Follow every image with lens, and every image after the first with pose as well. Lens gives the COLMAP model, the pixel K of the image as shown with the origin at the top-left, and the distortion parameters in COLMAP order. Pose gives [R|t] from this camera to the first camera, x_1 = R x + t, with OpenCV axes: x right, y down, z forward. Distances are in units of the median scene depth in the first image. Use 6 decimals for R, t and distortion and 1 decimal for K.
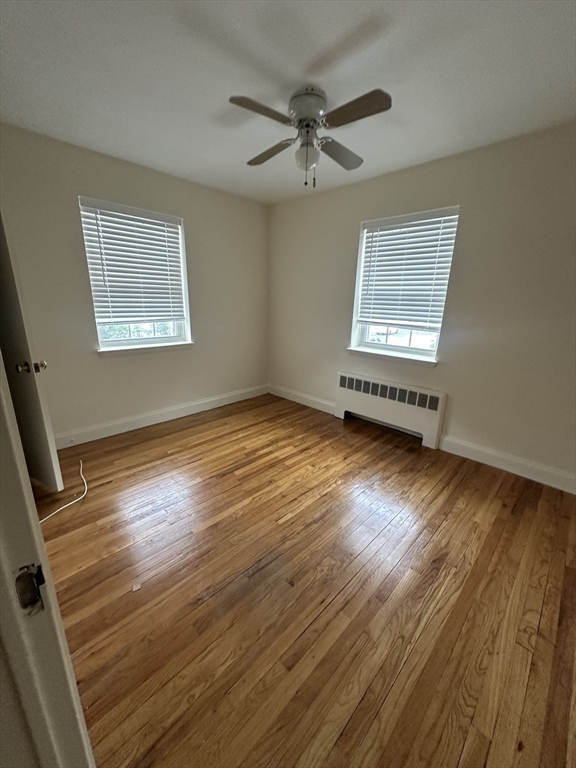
lens RADIAL K [[308.0, 0, 288.0], [0, 308.0, 384.0], [0, 0, 1]] dist [-0.000296, -0.000029]
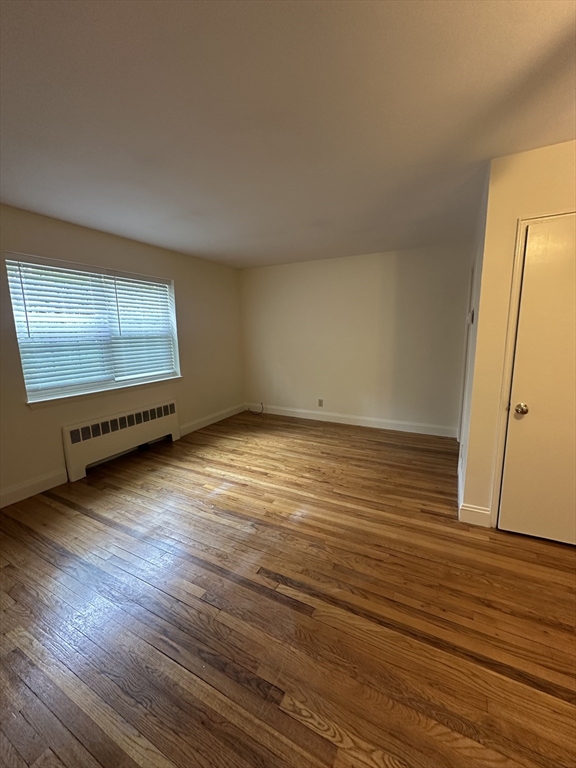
lens RADIAL K [[308.0, 0, 288.0], [0, 308.0, 384.0], [0, 0, 1]] dist [-0.000296, -0.000029]
pose [[-0.283211, -0.185657, 0.940916, -1.014392], [0.261167, 0.929077, 0.261931, -0.280203], [-0.922813, 0.319918, -0.214637, 0.775034]]
